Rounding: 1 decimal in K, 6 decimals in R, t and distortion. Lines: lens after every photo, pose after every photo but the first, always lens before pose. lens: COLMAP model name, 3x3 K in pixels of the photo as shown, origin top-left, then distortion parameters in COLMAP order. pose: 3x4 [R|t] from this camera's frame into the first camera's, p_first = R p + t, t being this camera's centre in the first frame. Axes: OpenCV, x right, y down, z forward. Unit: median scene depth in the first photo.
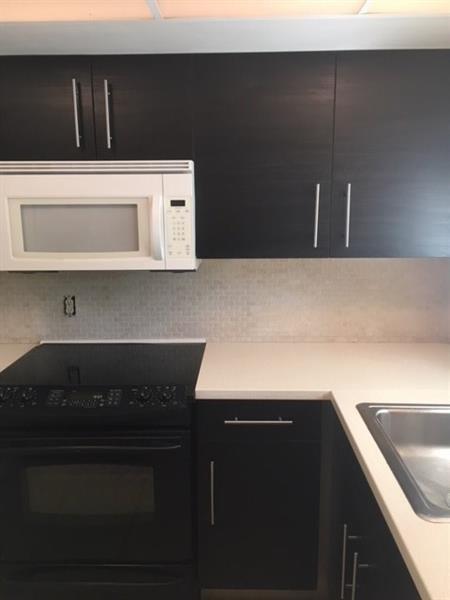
lens RADIAL K [[509.3, 0, 224.6], [0, 509.3, 292.2], [0, 0, 1]] dist [0.067824, -0.103173]
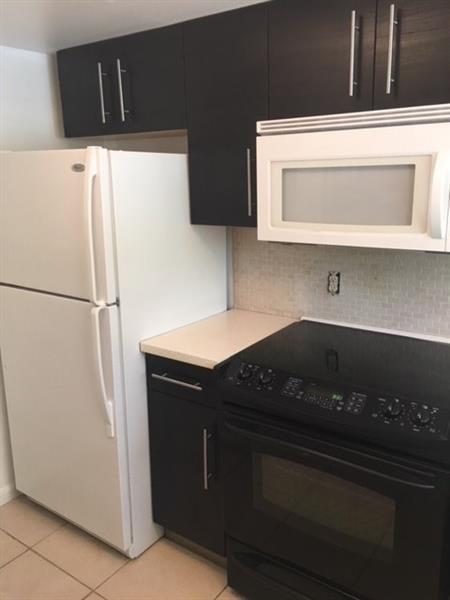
lens RADIAL K [[509.3, 0, 224.6], [0, 509.3, 292.2], [0, 0, 1]] dist [0.067824, -0.103173]
pose [[0.823972, 0.119141, -0.553964, 0.036422], [-0.082061, 0.992429, 0.091384, -0.023350], [0.560657, -0.029839, 0.827510, 0.158858]]
